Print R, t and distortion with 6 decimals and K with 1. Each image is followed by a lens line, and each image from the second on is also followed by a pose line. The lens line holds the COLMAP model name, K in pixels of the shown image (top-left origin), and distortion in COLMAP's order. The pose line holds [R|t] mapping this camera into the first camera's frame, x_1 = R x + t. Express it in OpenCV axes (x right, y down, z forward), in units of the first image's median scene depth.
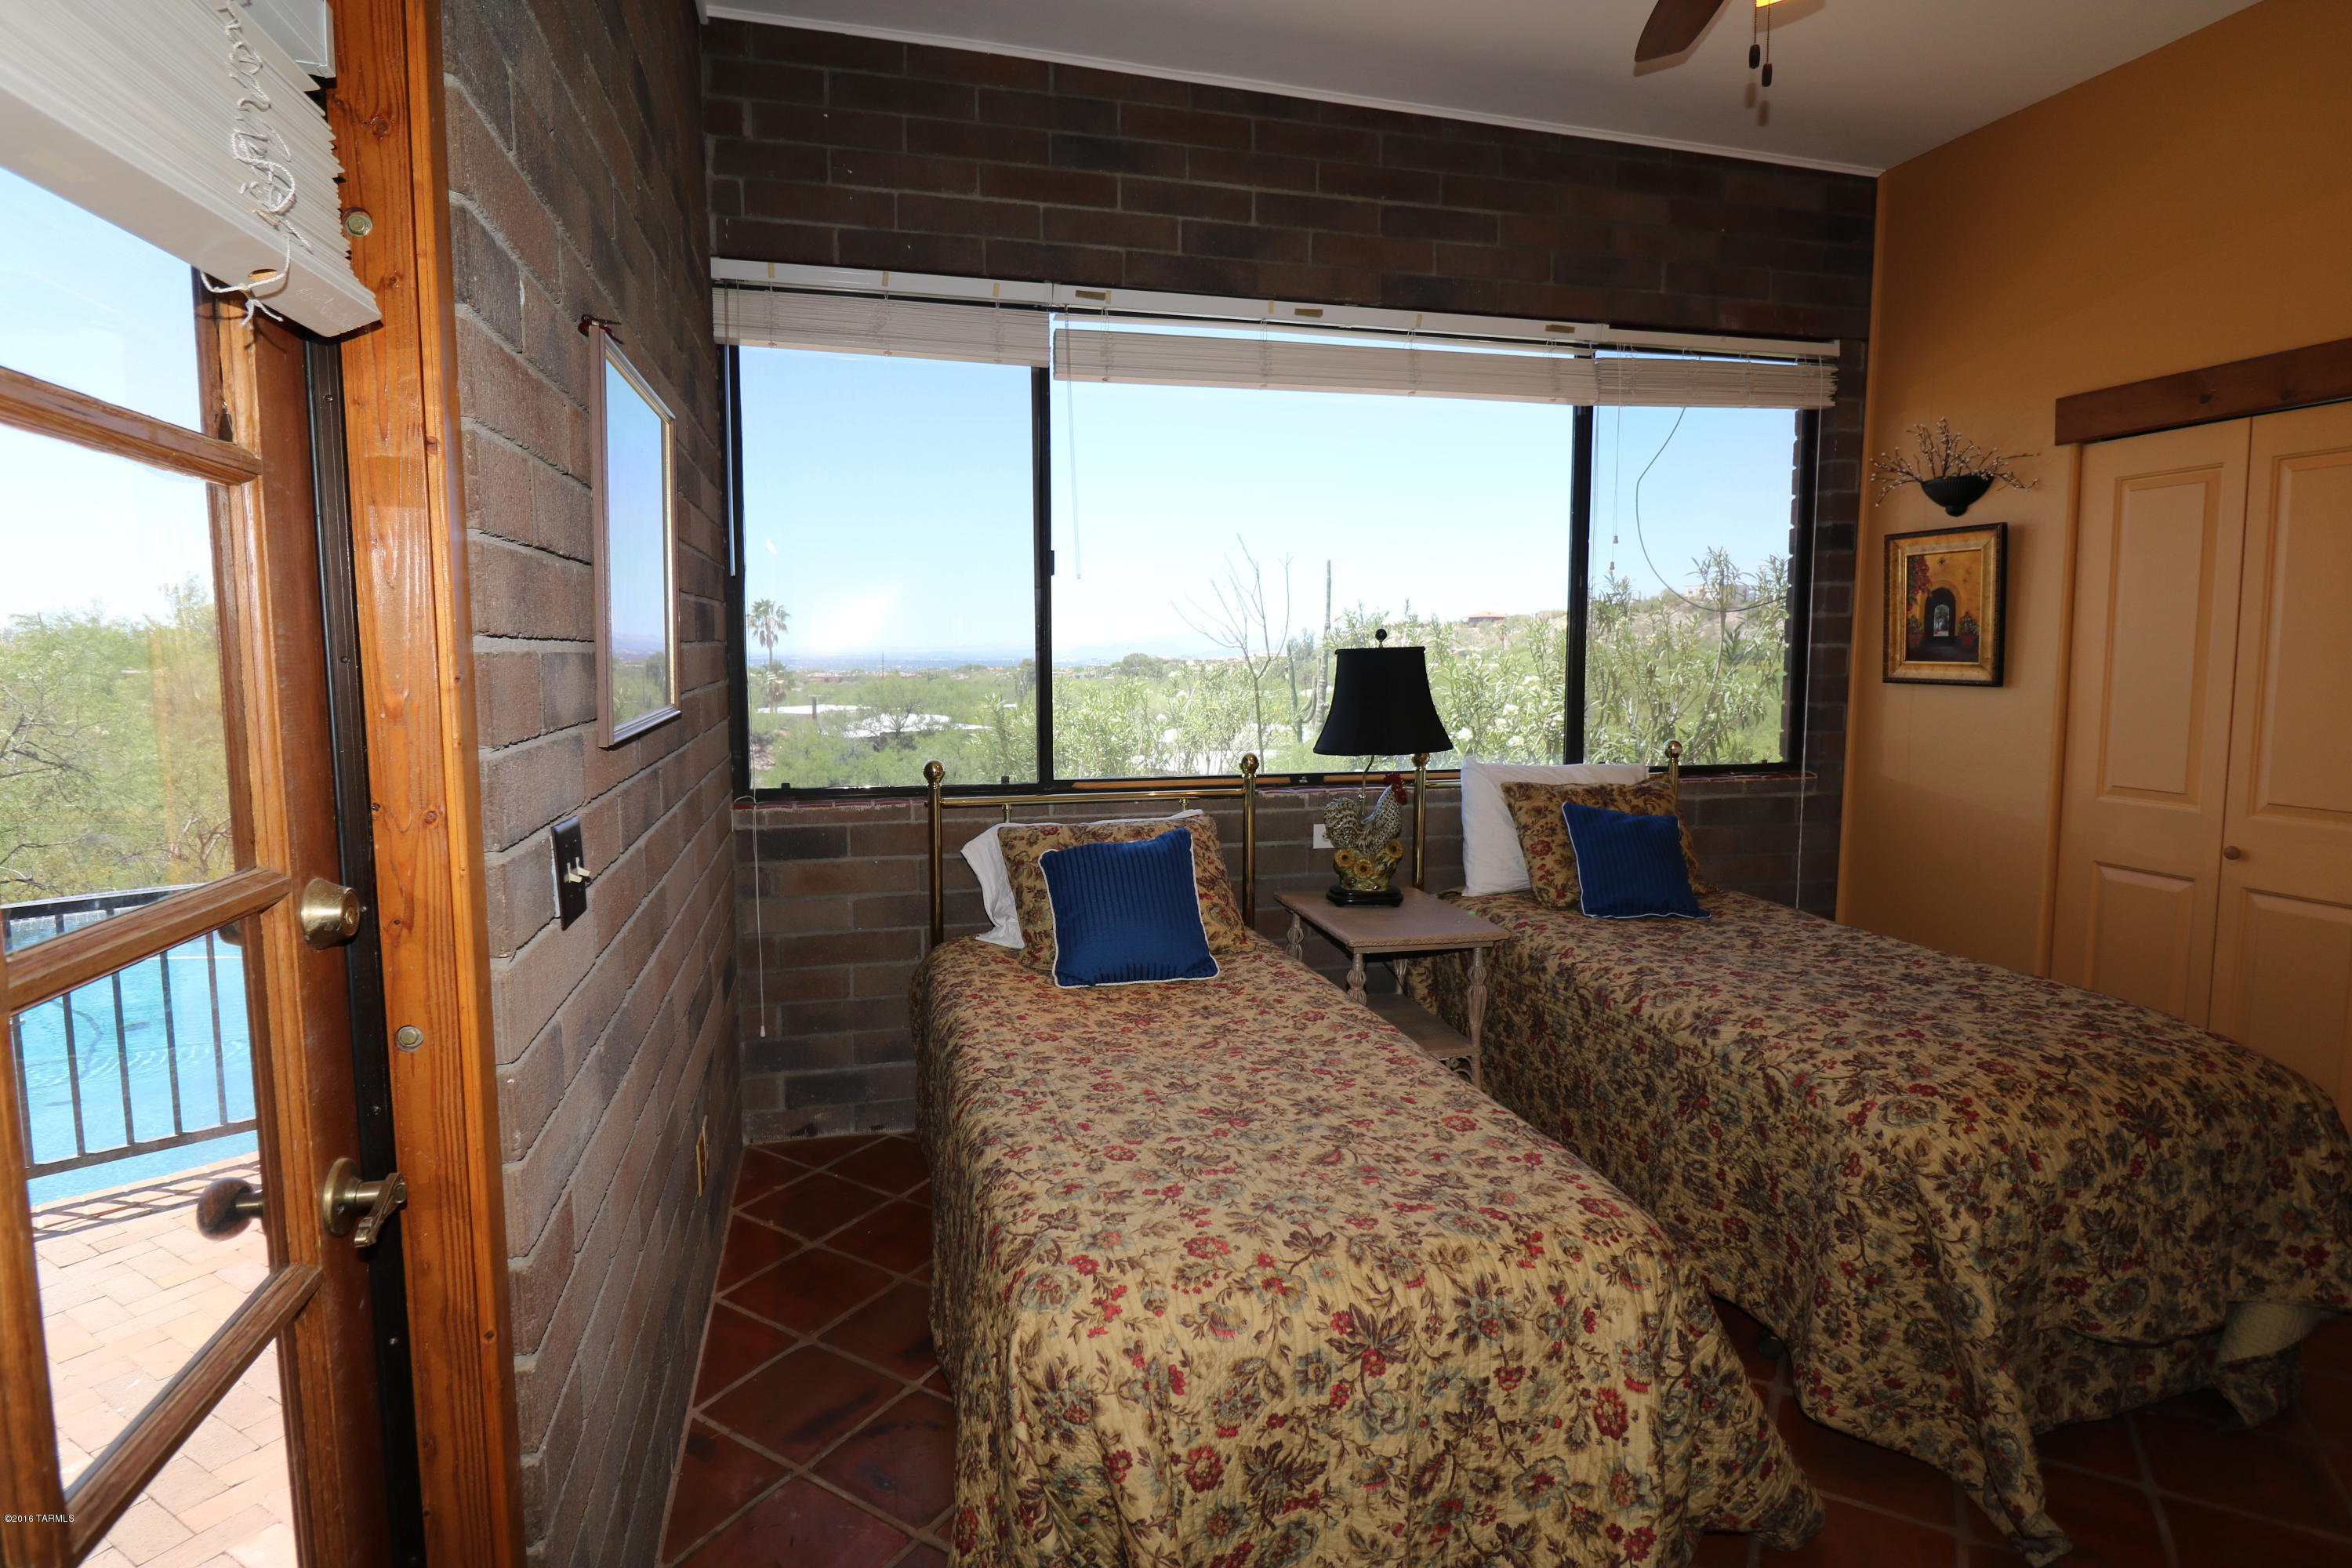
lens RADIAL K [[1231.5, 0, 1173.9], [0, 1231.5, 775.8], [0, 0, 1]] dist [0.003278, 0.000337]
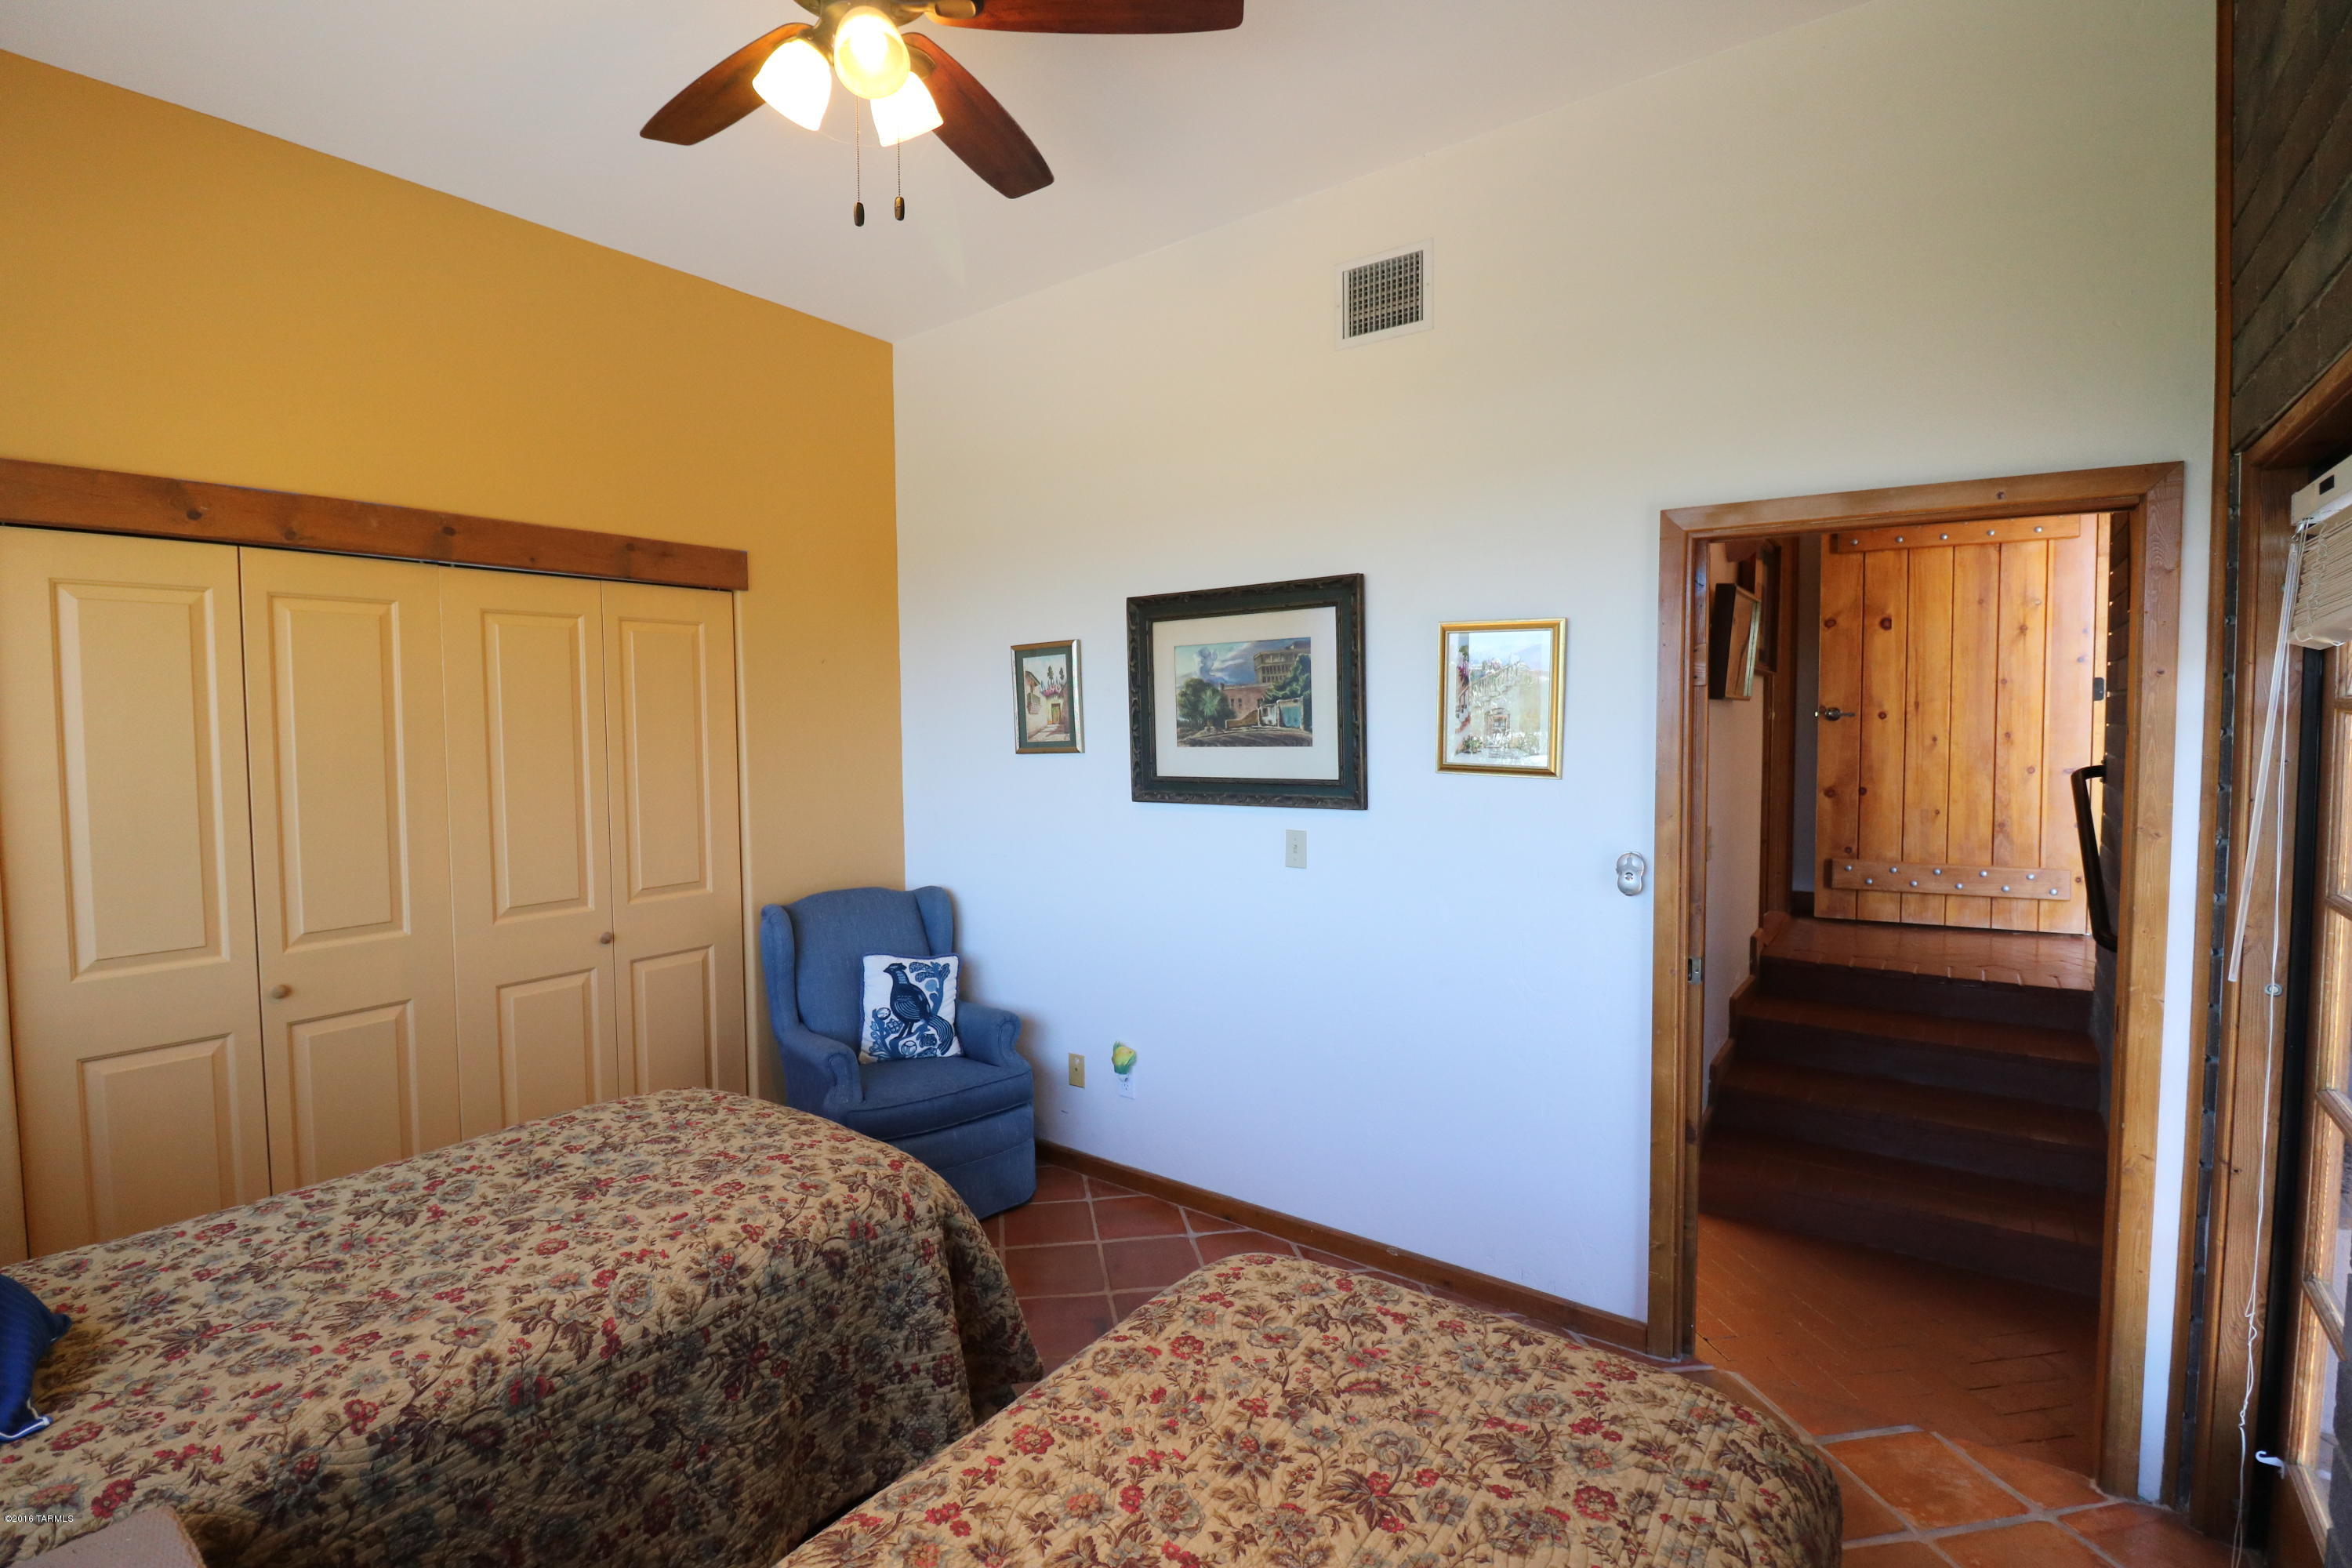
lens RADIAL K [[1083.6, 0, 1167.3], [0, 1083.6, 775.8], [0, 0, 1]] dist [-0.022109, -0.000730]
pose [[-0.625883, -0.034857, 0.779137, -0.331262], [0.090568, 0.988994, 0.116999, -0.203999], [-0.774640, 0.143793, -0.615838, 1.370708]]
